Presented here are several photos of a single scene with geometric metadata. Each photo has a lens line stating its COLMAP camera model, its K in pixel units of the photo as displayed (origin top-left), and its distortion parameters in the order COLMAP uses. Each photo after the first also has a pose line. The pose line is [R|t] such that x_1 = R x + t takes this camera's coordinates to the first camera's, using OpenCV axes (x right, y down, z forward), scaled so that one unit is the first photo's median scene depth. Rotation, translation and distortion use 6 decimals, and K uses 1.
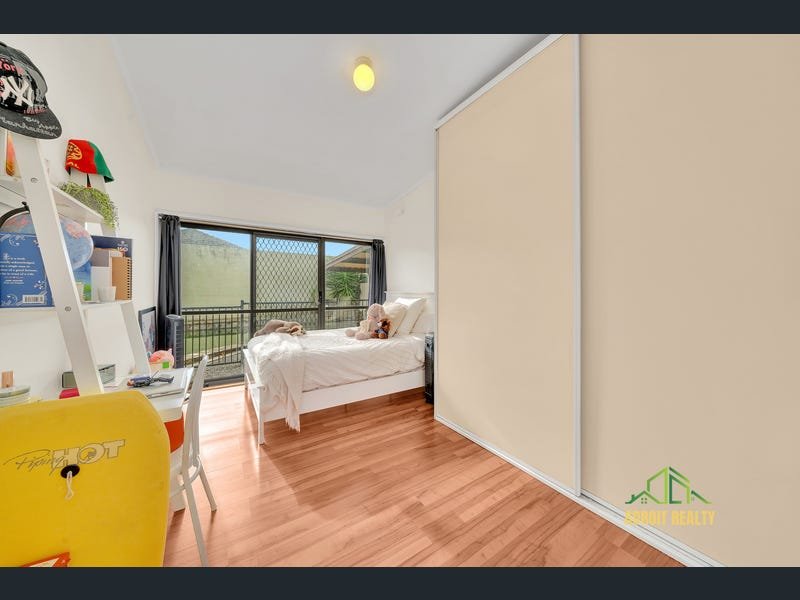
lens RADIAL K [[280.9, 0, 398.5], [0, 280.9, 291.8], [0, 0, 1]] dist [-0.000334, -0.000057]
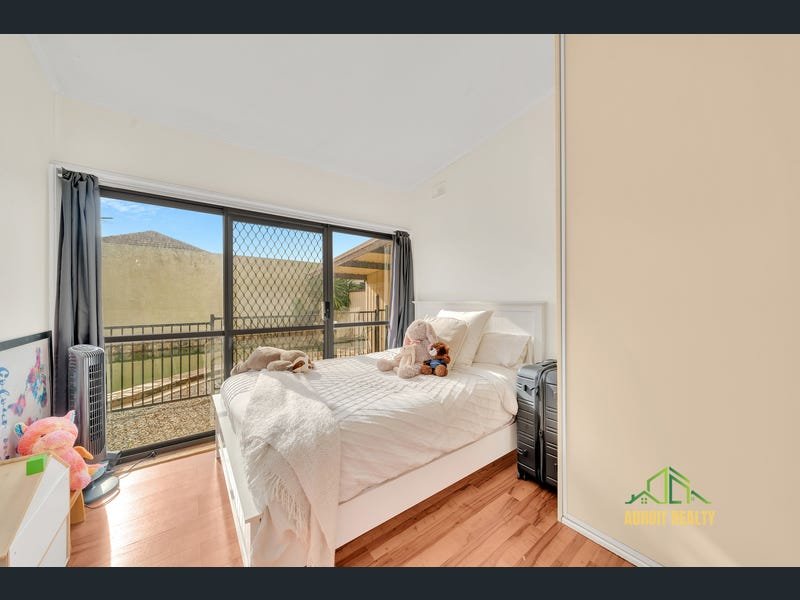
lens RADIAL K [[285.5, 0, 400.0], [0, 285.5, 300.0], [0, 0, 1]] dist [0.000062, 0.000065]
pose [[0.997321, -0.007463, 0.072773, -0.186135], [0.007681, 0.999967, -0.002721, -0.003249], [-0.072750, 0.003272, 0.997345, 0.341352]]
